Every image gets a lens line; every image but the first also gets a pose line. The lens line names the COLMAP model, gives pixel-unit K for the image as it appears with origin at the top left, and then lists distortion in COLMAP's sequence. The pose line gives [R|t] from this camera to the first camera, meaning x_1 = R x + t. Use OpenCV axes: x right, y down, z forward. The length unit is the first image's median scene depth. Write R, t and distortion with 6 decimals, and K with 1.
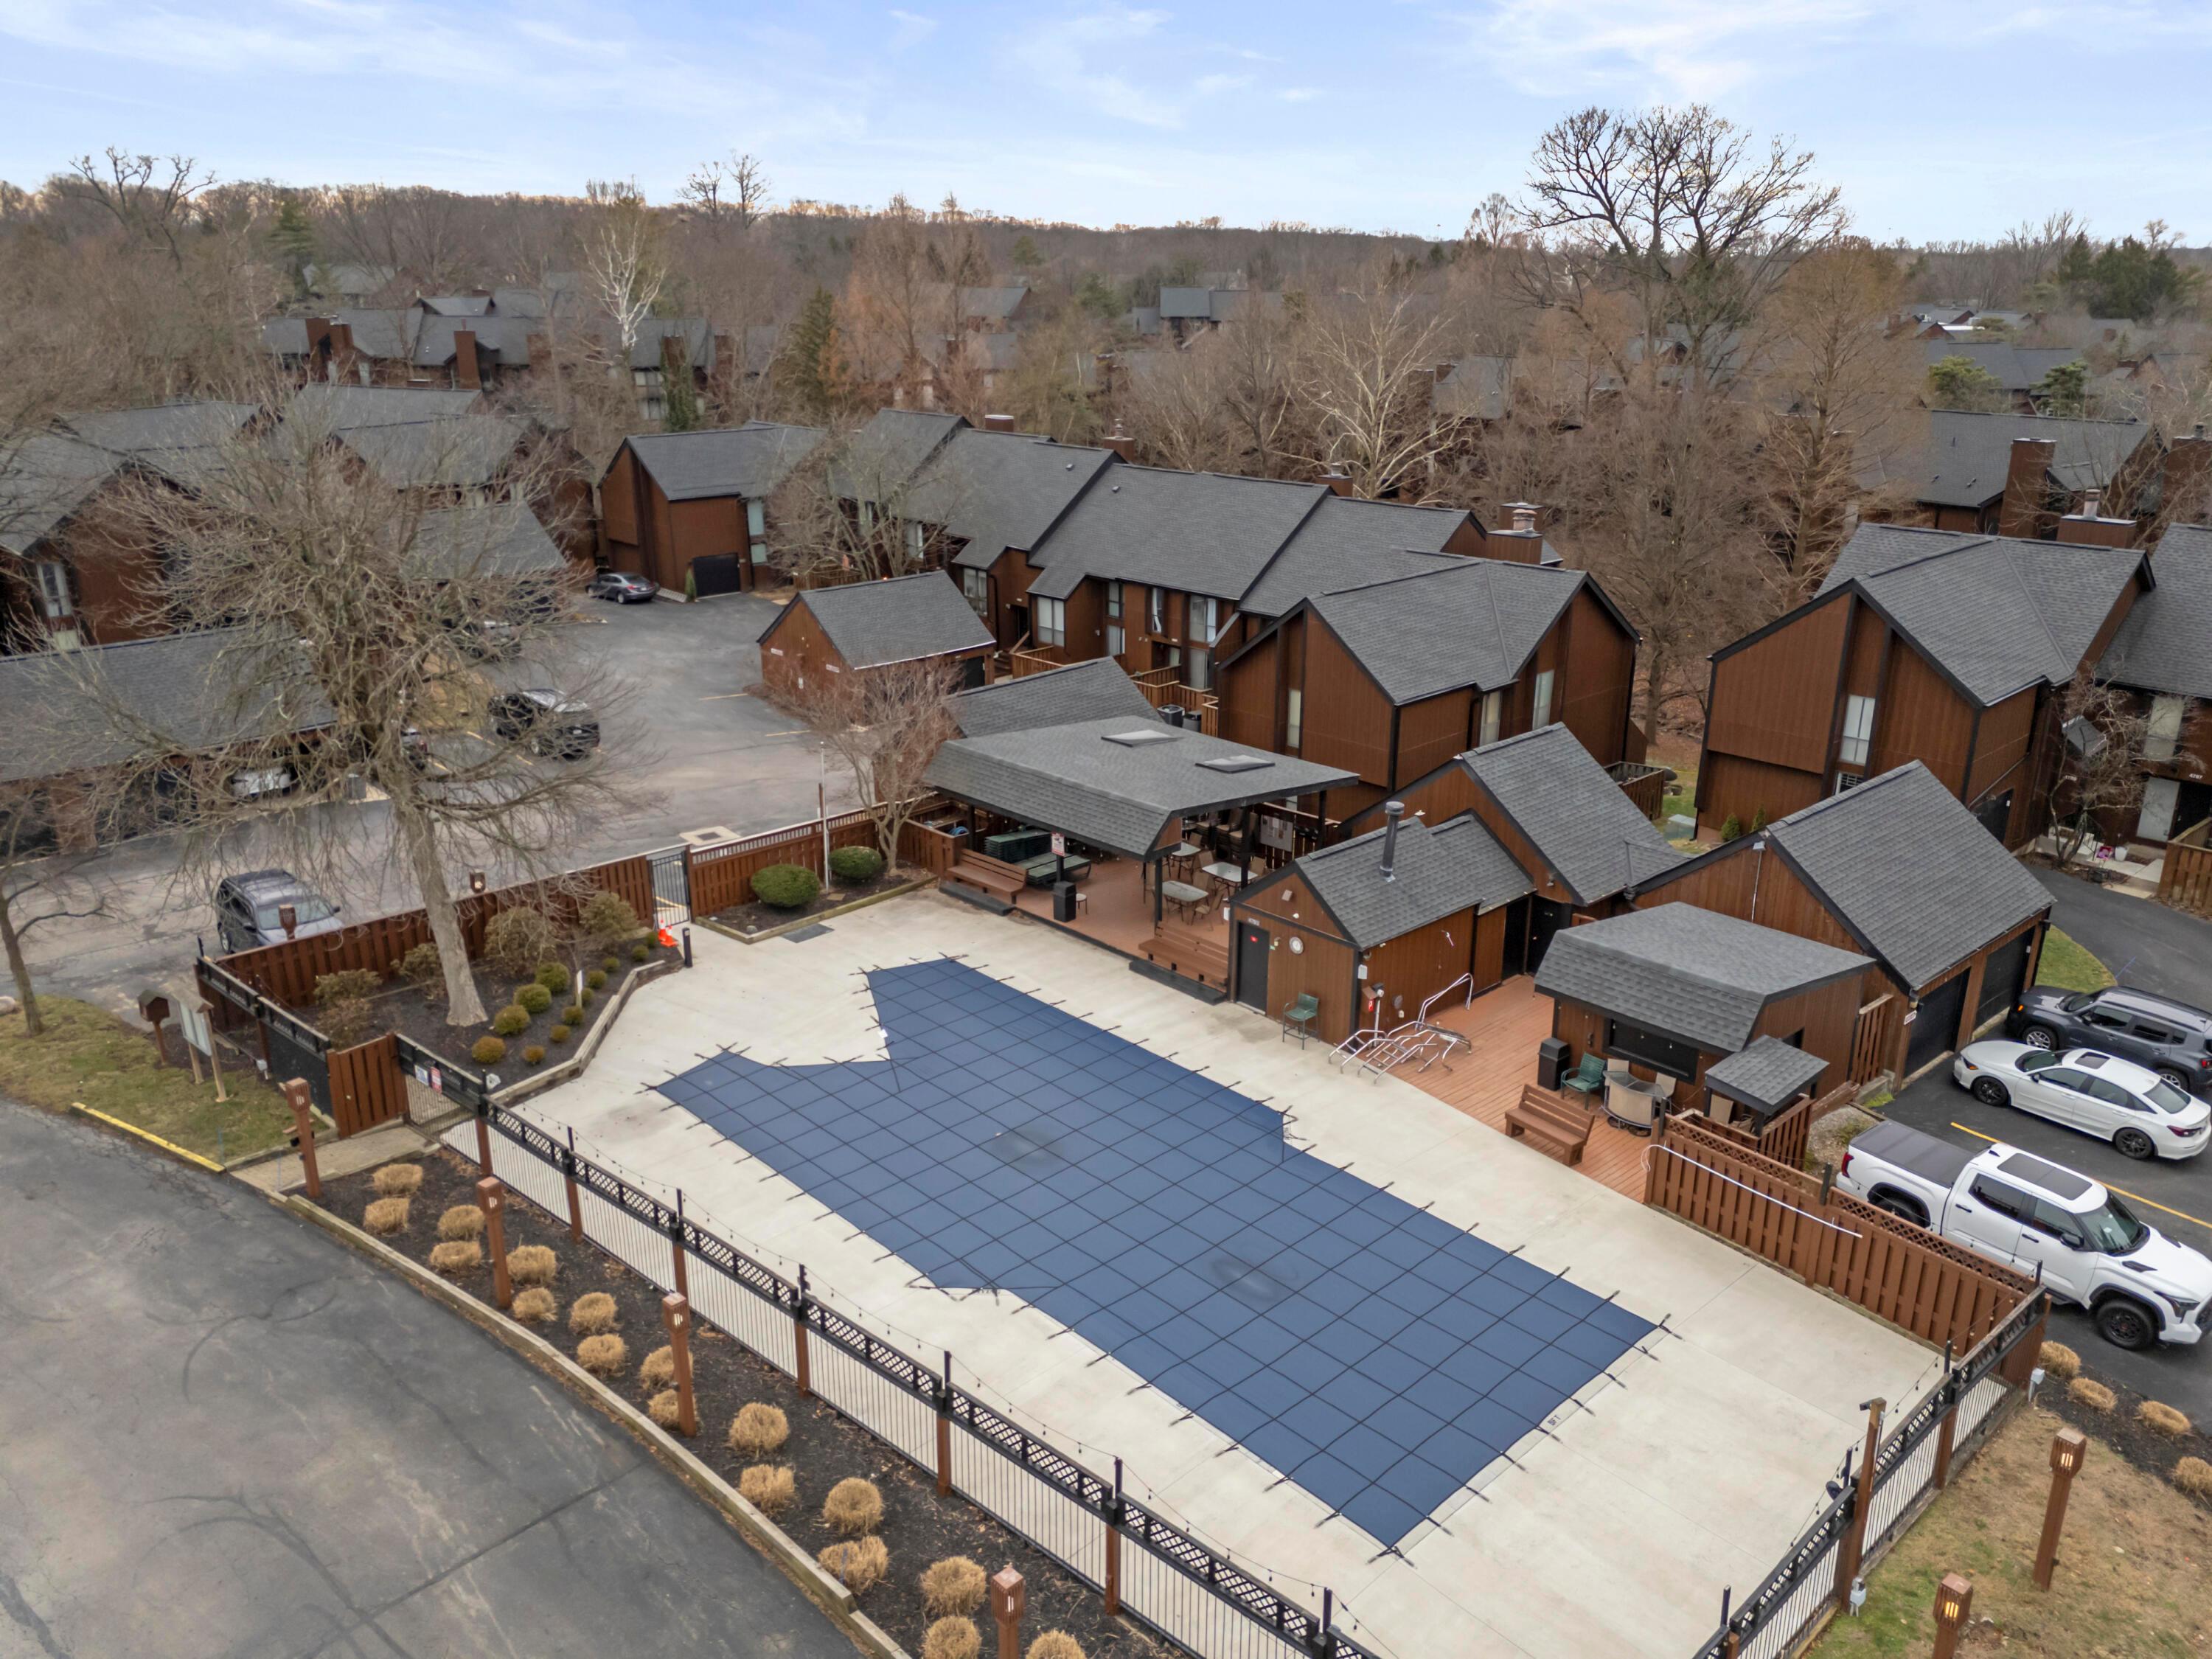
lens RADIAL K [[1610.4, 0, 1106.0], [0, 1610.4, 829.5], [0, 0, 1]] dist [0.080228, -0.067429]
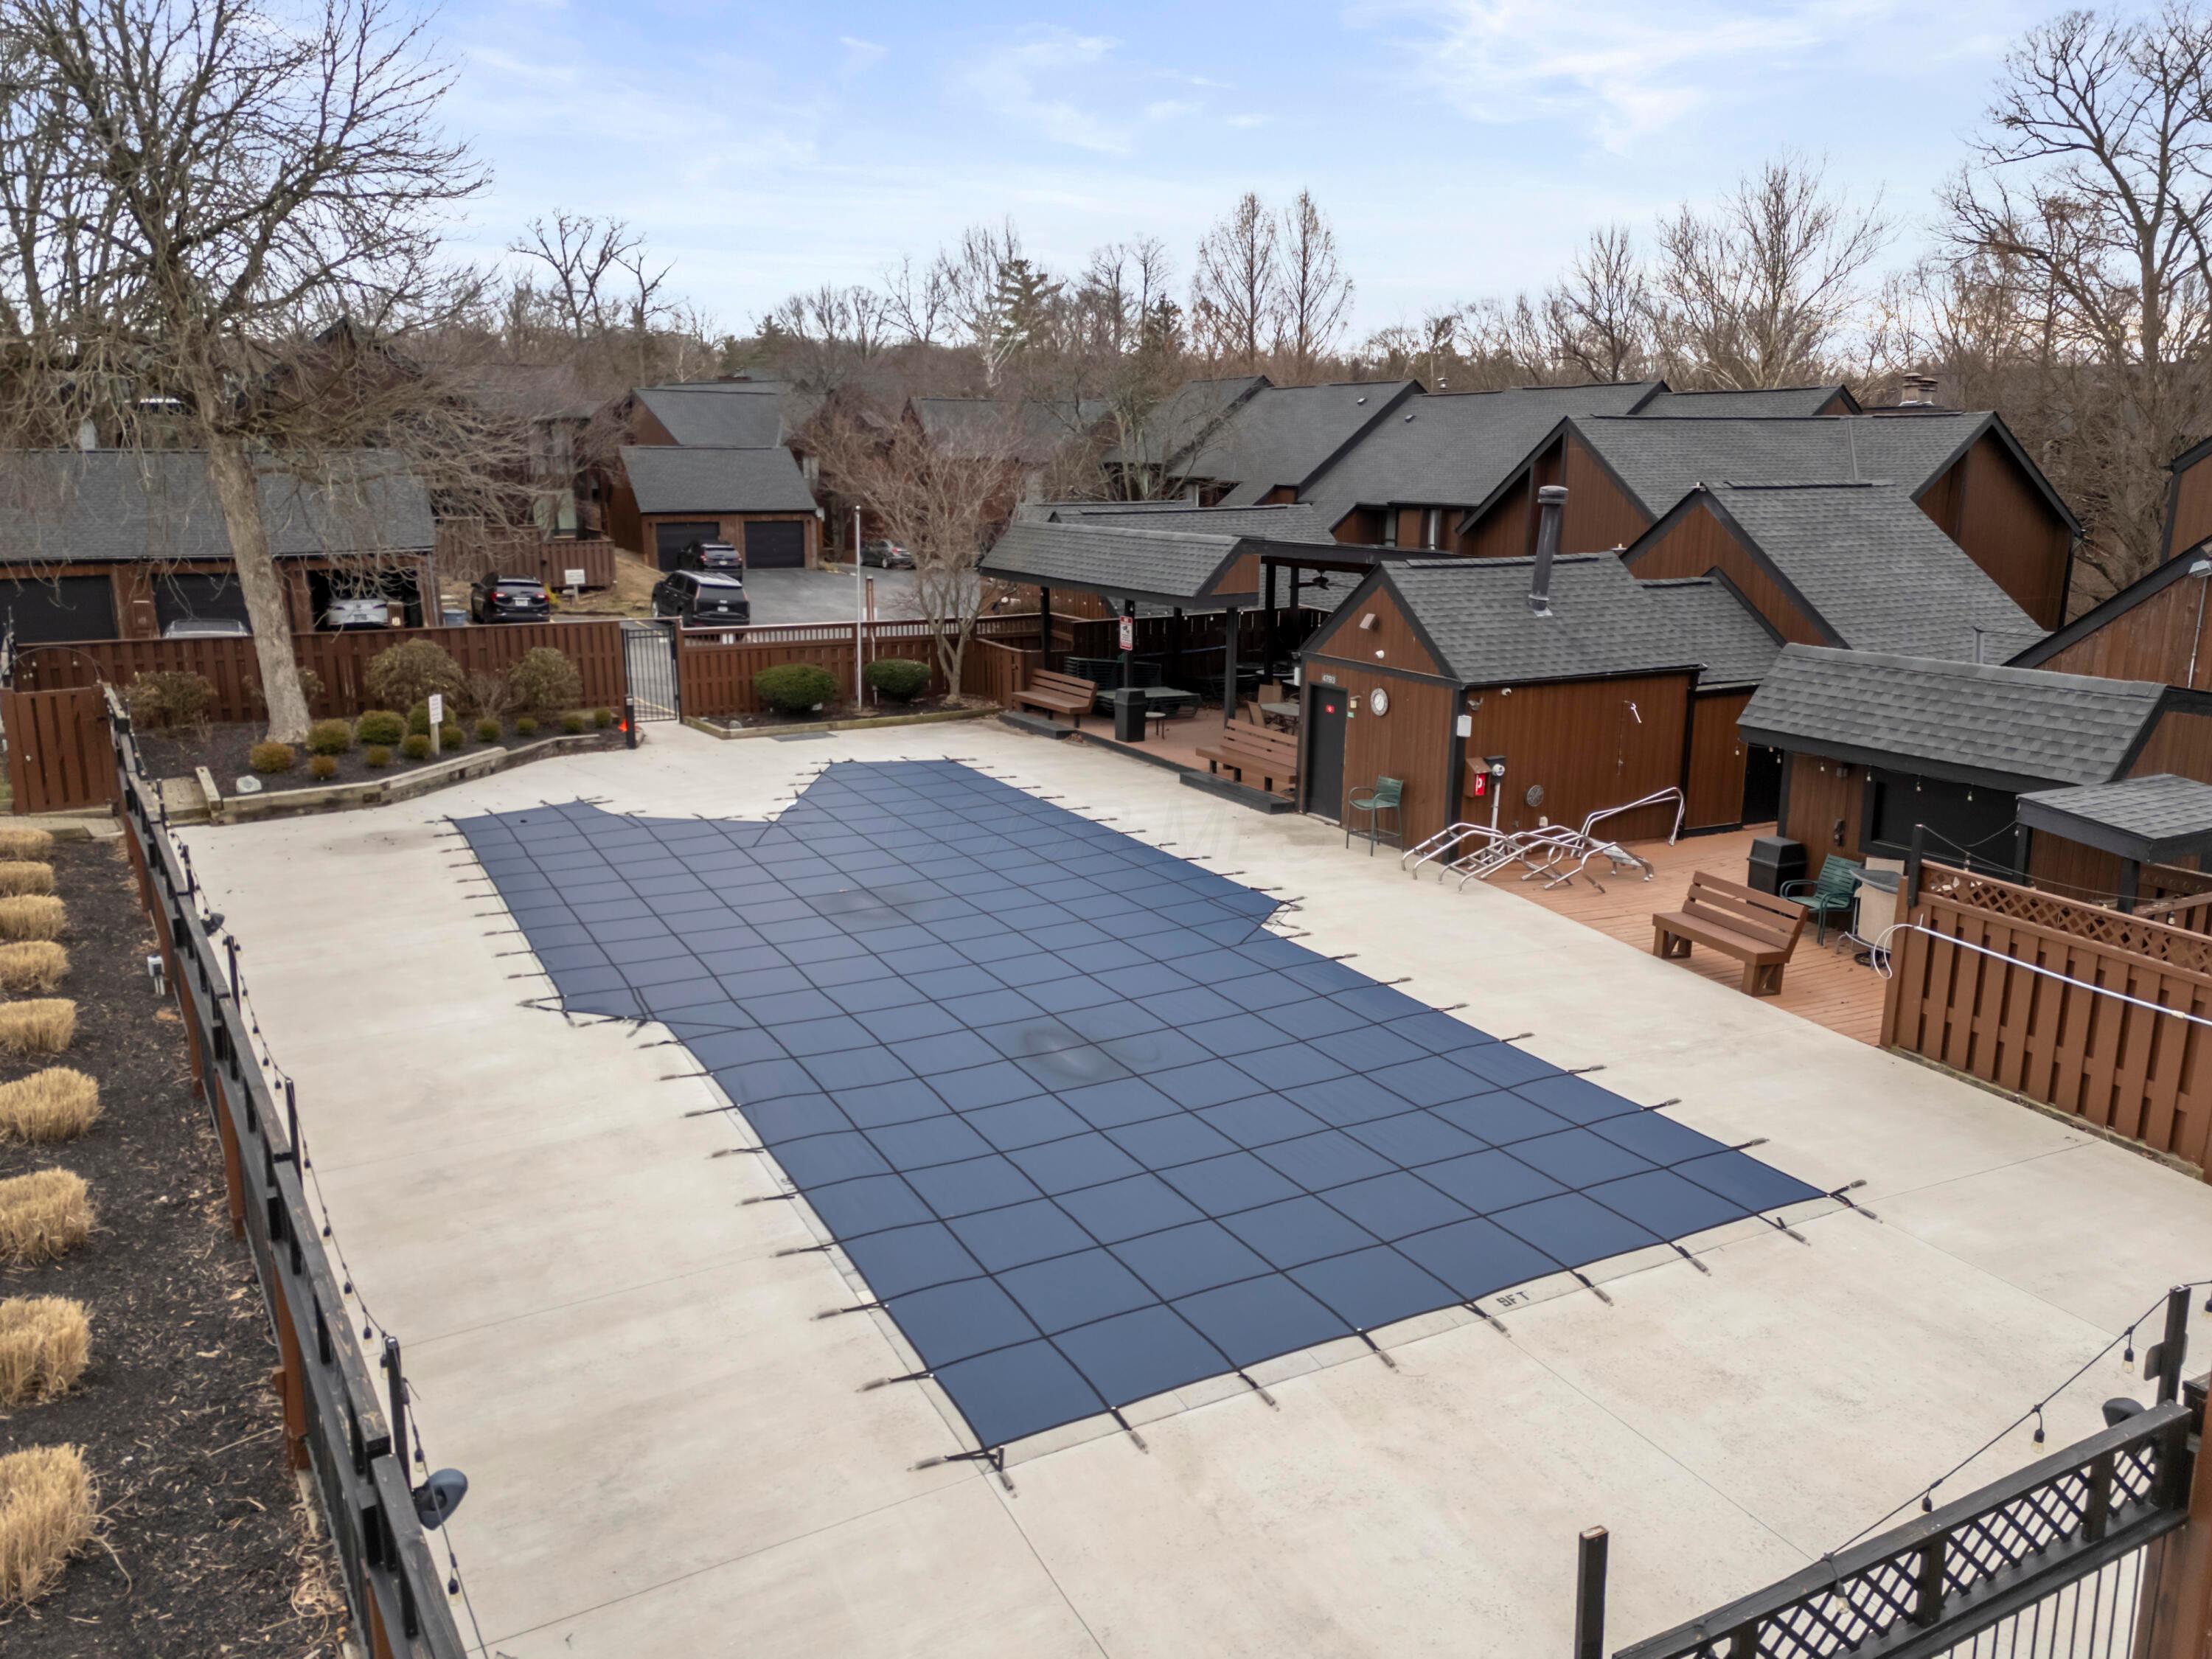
lens RADIAL K [[1610.4, 0, 1106.0], [0, 1610.4, 829.5], [0, 0, 1]] dist [0.080228, -0.067429]
pose [[0.963803, 0.064535, -0.258686, 0.152727], [-0.089258, 0.992376, -0.084986, 0.156499], [0.251230, 0.105000, 0.962216, 0.290939]]
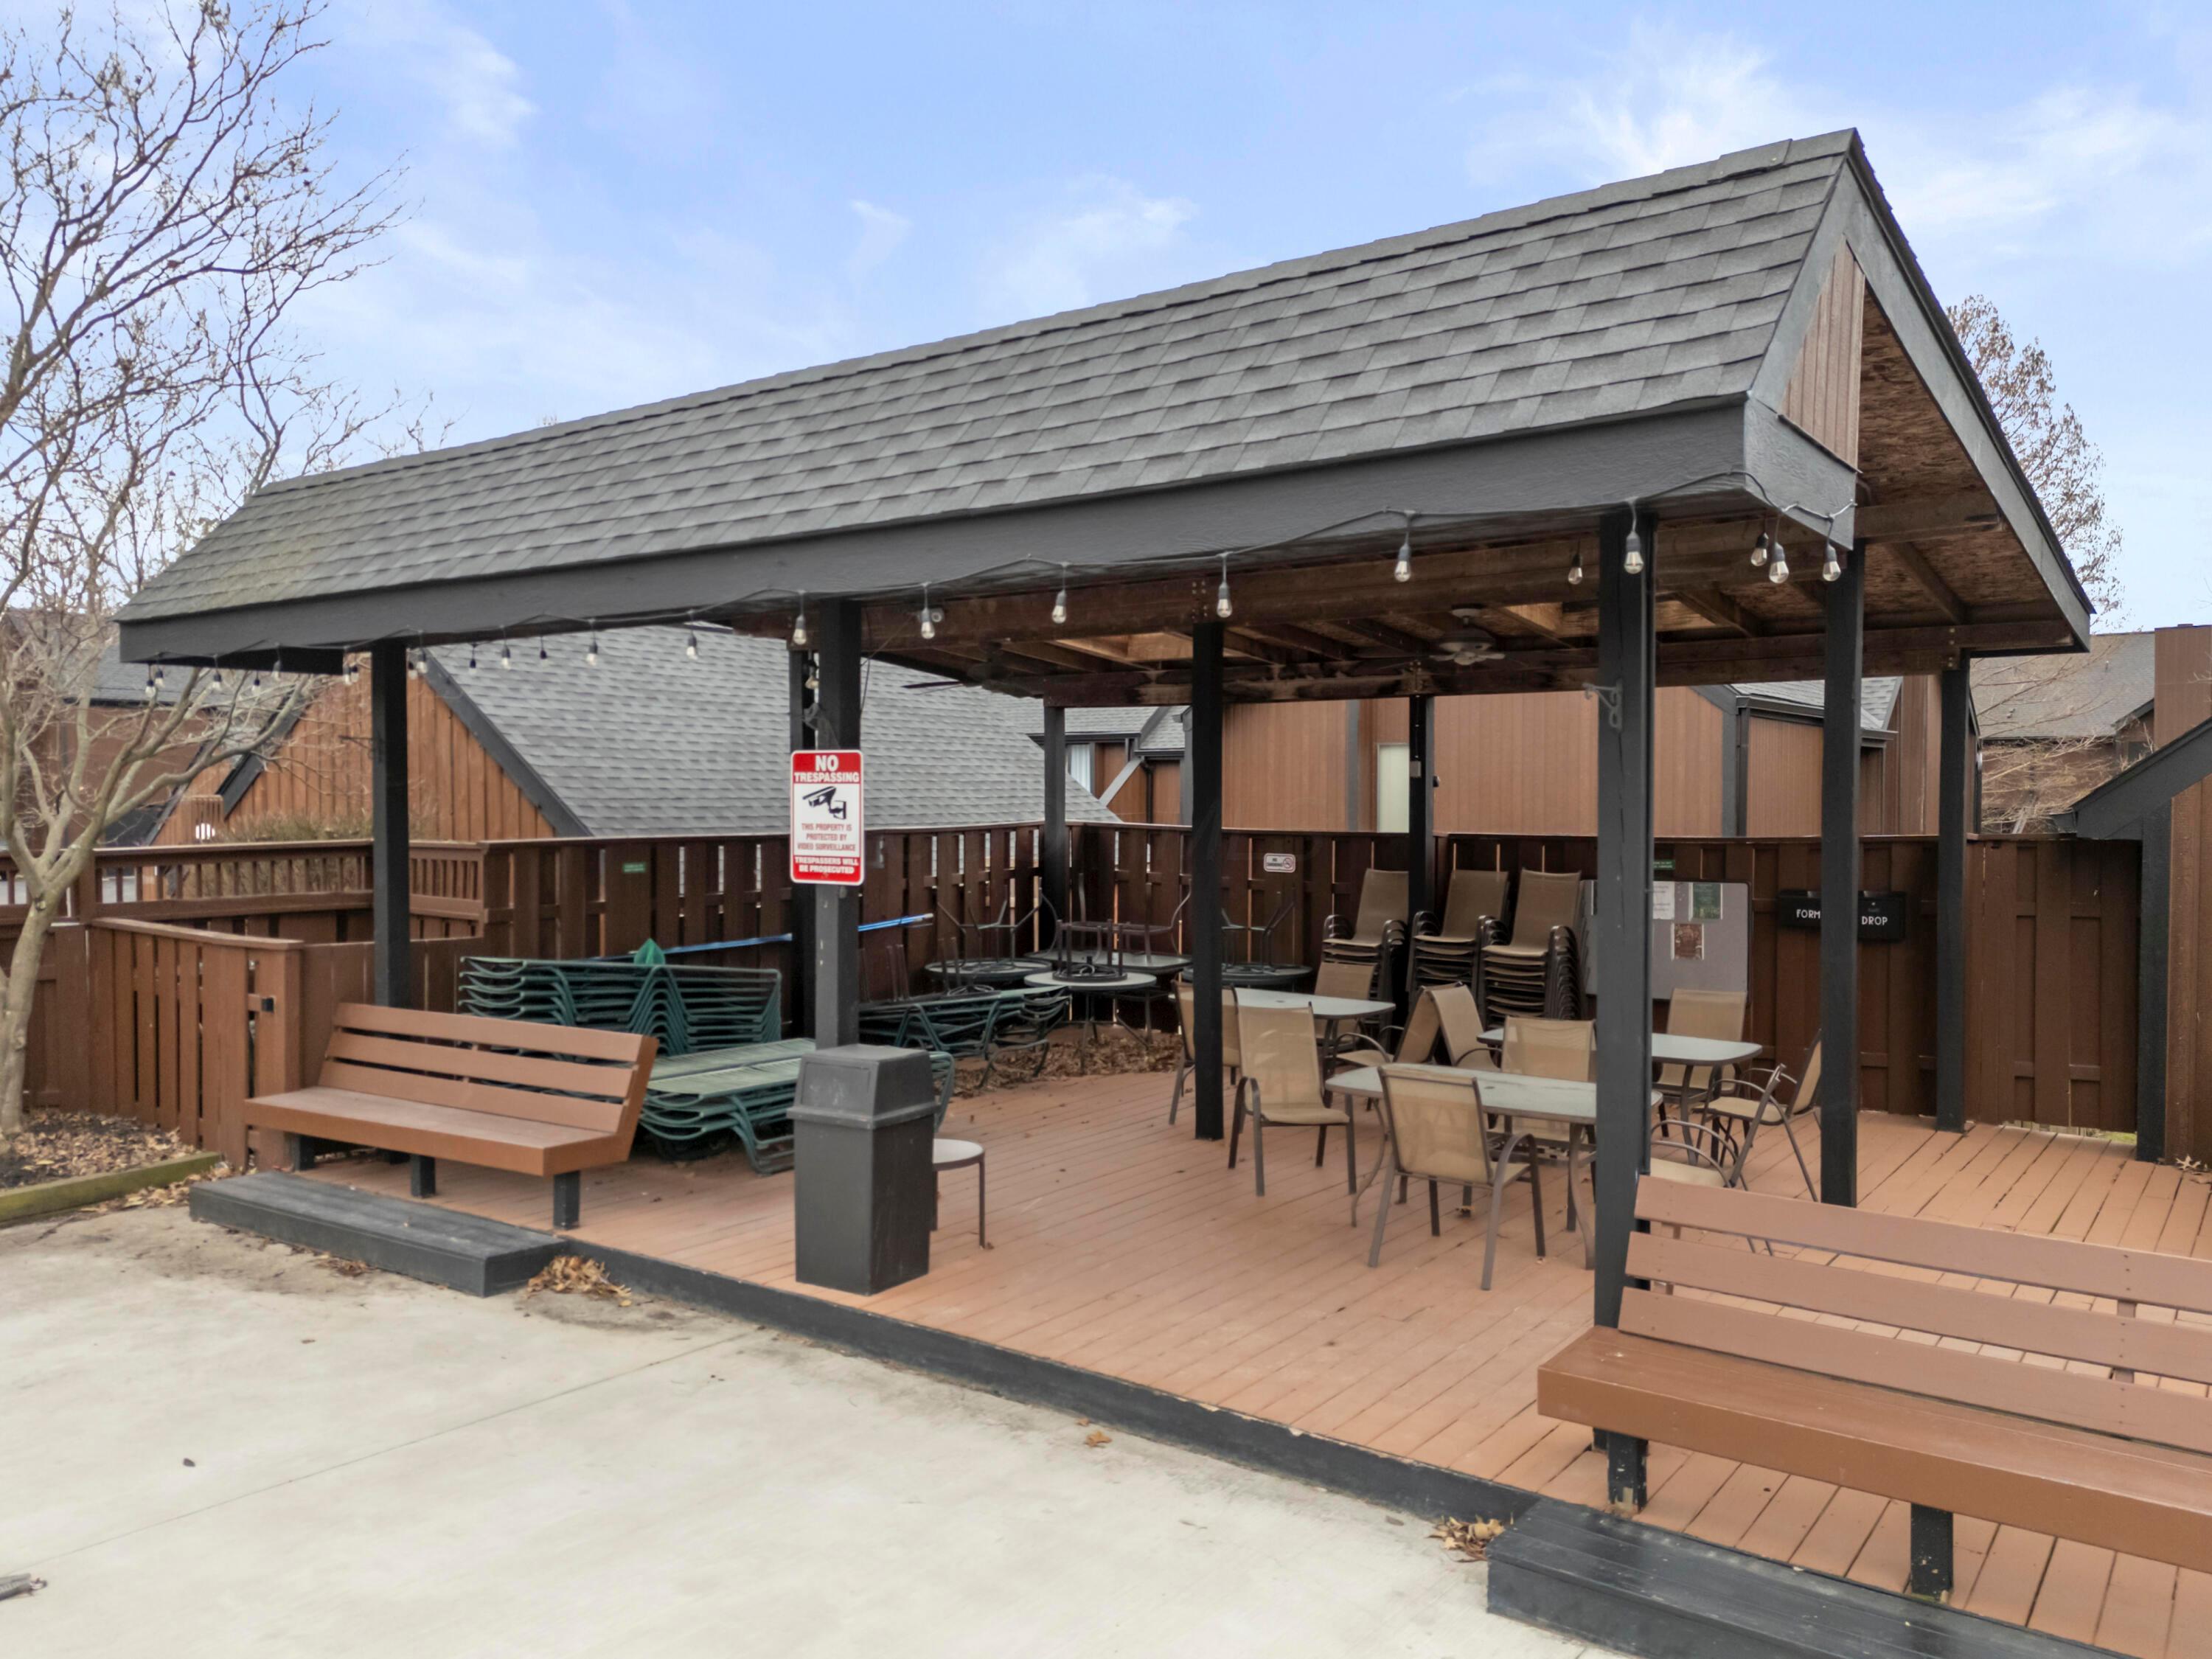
lens RADIAL K [[1610.4, 0, 1106.0], [0, 1610.4, 829.5], [0, 0, 1]] dist [0.080228, -0.067429]
pose [[0.983279, 0.002504, 0.182089, -0.031719], [0.053857, 0.951178, -0.303907, 0.063016], [-0.173961, 0.308632, 0.935139, 0.809086]]
